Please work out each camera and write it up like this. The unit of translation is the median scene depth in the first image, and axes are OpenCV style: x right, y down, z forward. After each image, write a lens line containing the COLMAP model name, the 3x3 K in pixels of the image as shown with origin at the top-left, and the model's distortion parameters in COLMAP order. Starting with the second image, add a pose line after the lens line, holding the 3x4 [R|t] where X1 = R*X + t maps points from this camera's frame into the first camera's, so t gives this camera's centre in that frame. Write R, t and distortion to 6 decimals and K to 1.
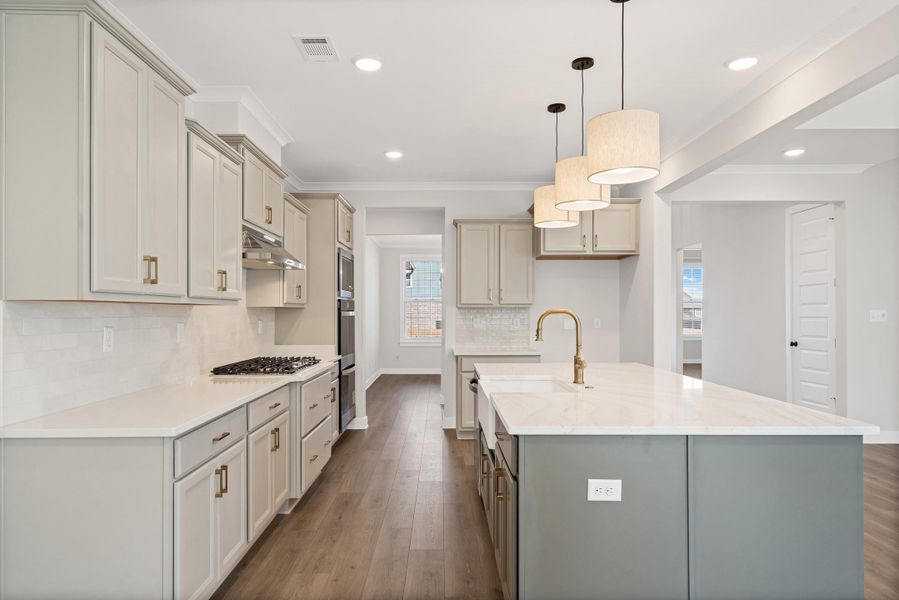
lens RADIAL K [[536.4, 0, 449.5], [0, 536.4, 300.0], [0, 0, 1]] dist [0.005143, 0.000538]
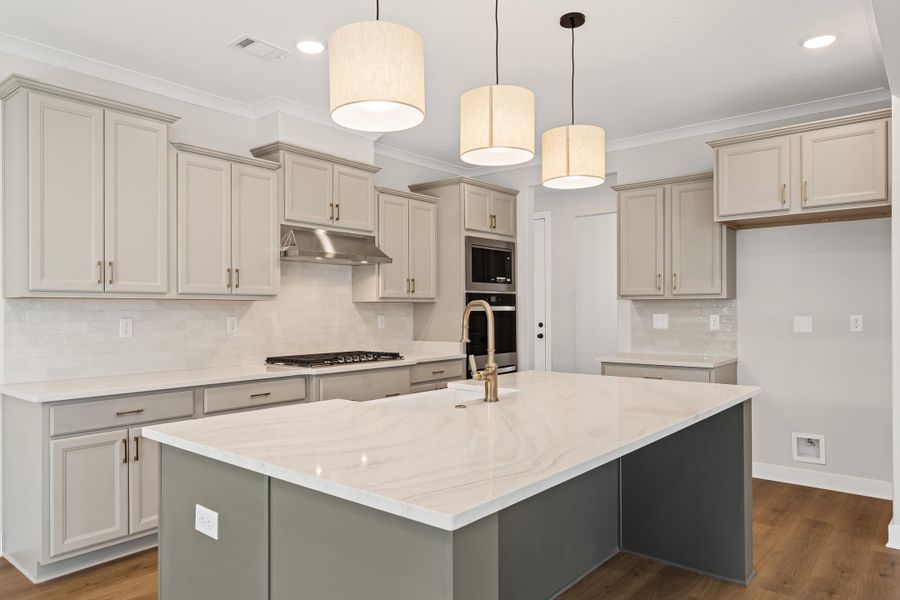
lens RADIAL K [[594.5, 0, 444.8], [0, 594.5, 307.3], [0, 0, 1]] dist [-0.003531, -0.000496]
pose [[0.758573, -0.005175, -0.651568, 0.504754], [0.017489, 0.999770, 0.012420, 0.011797], [0.651354, -0.020817, 0.758489, 0.244825]]
